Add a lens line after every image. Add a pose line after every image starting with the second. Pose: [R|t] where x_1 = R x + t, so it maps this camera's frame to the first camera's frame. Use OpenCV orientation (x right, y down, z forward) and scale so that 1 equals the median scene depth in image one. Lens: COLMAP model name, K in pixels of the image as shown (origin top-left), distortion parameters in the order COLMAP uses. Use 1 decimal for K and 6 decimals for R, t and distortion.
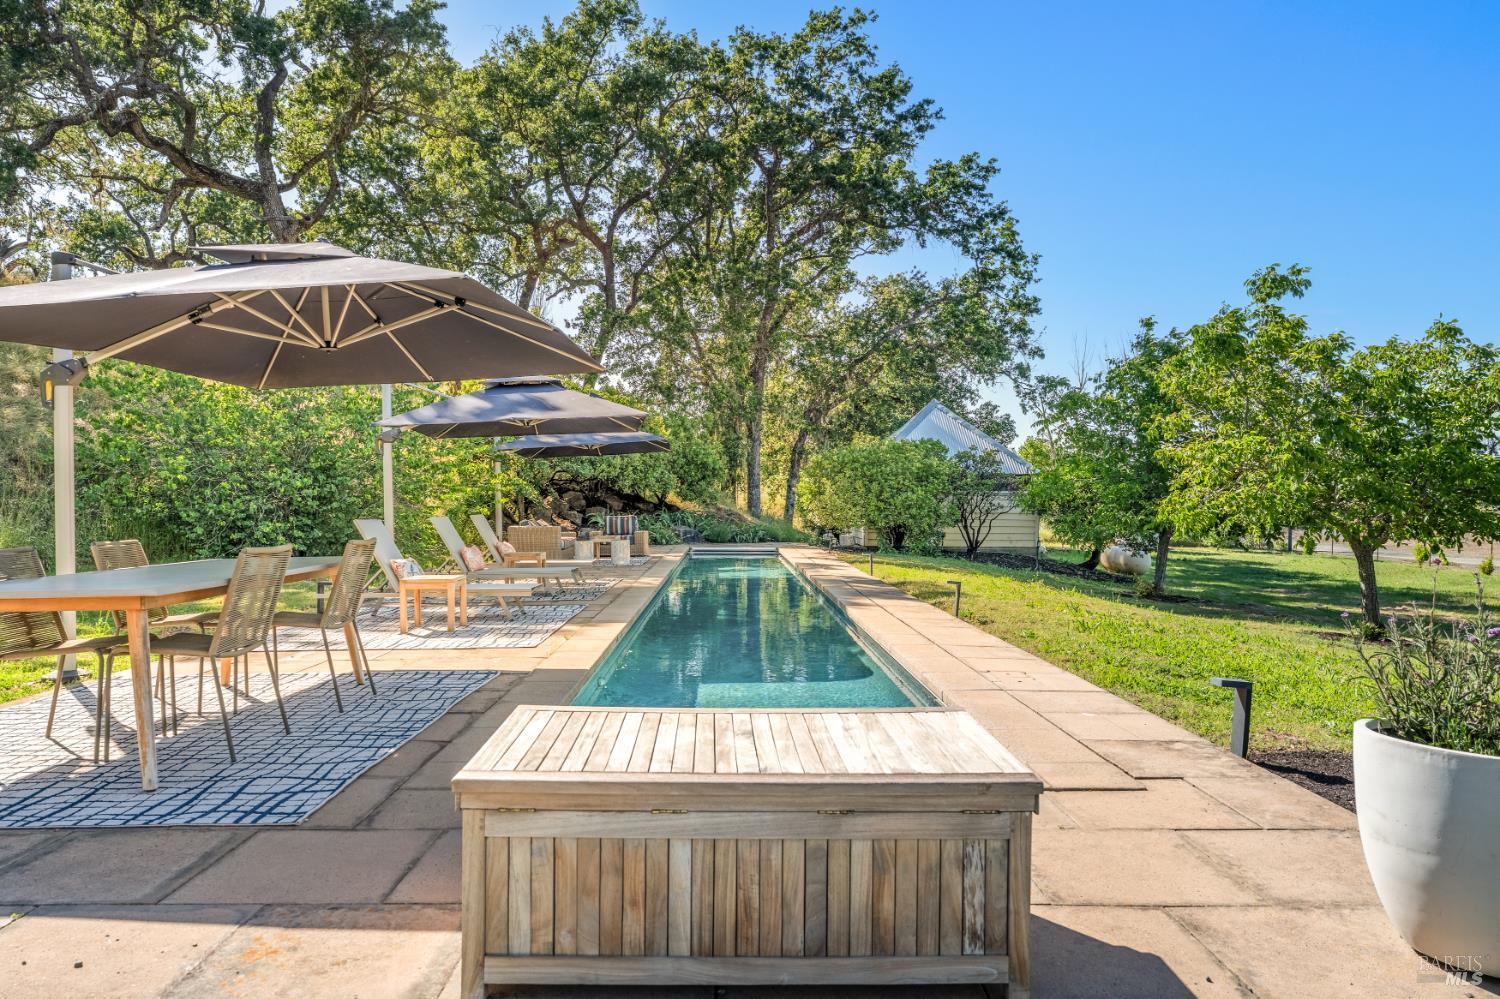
lens RADIAL K [[1031.0, 0, 750.0], [0, 1031.0, 499.5], [0, 0, 1]] dist [0.002287, 0.000768]
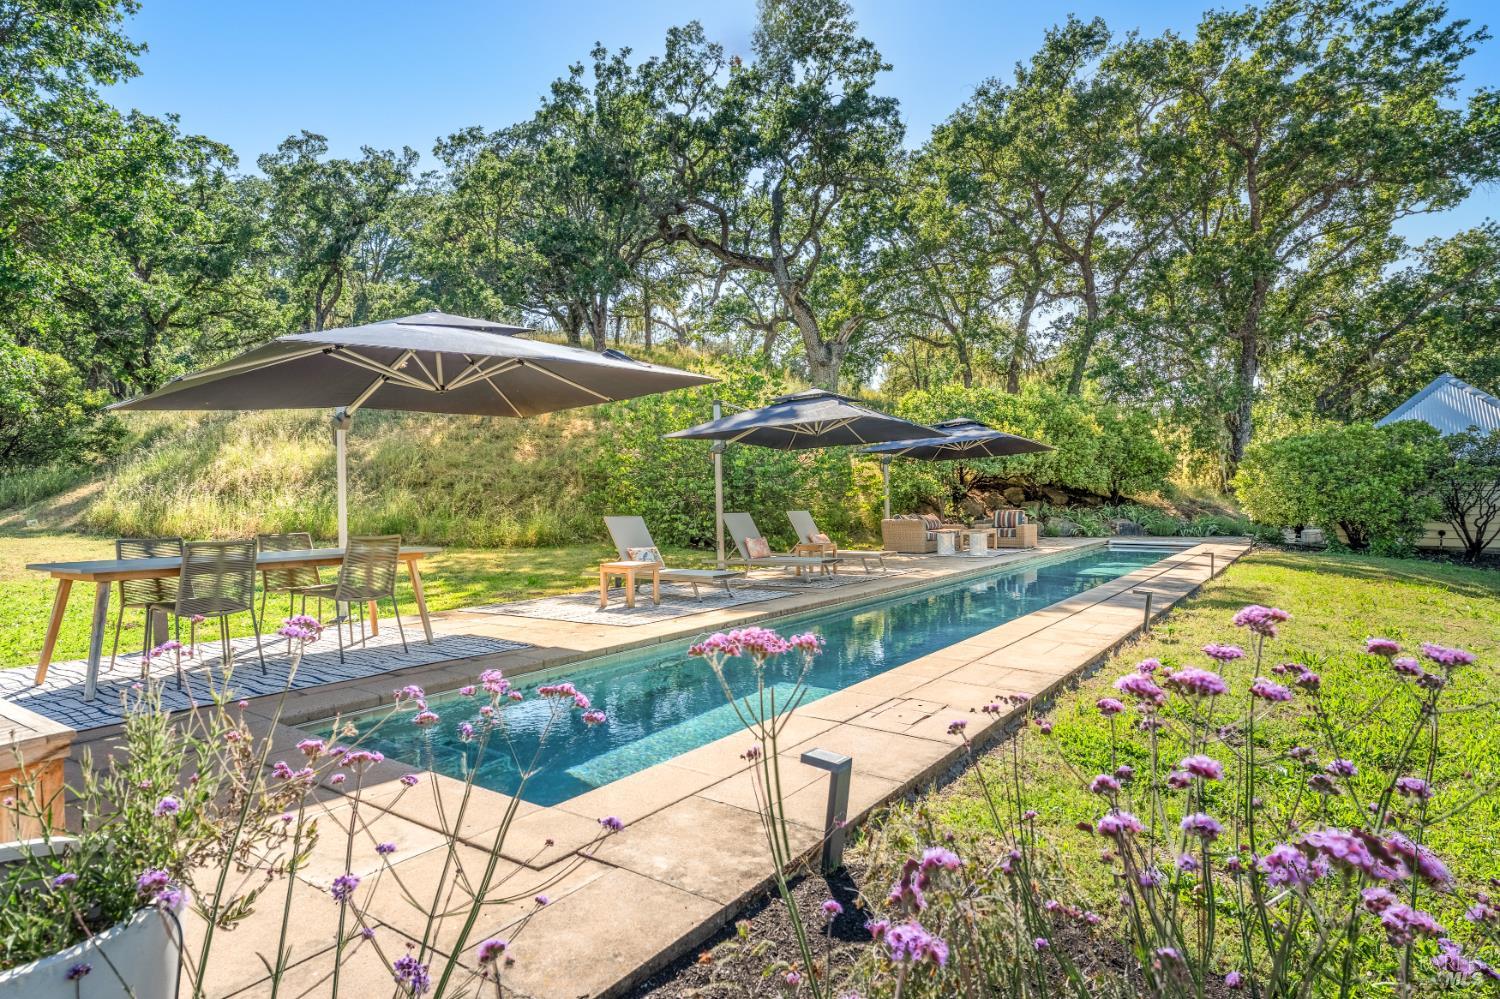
lens RADIAL K [[853.9, 0, 750.0], [0, 853.9, 499.5], [0, 0, 1]] dist [-0.003041, -0.002999]
pose [[0.800722, -0.006993, -0.598995, 0.120665], [0.012184, 0.999915, 0.004613, -0.001962], [0.598912, -0.010991, 0.800739, 0.080658]]
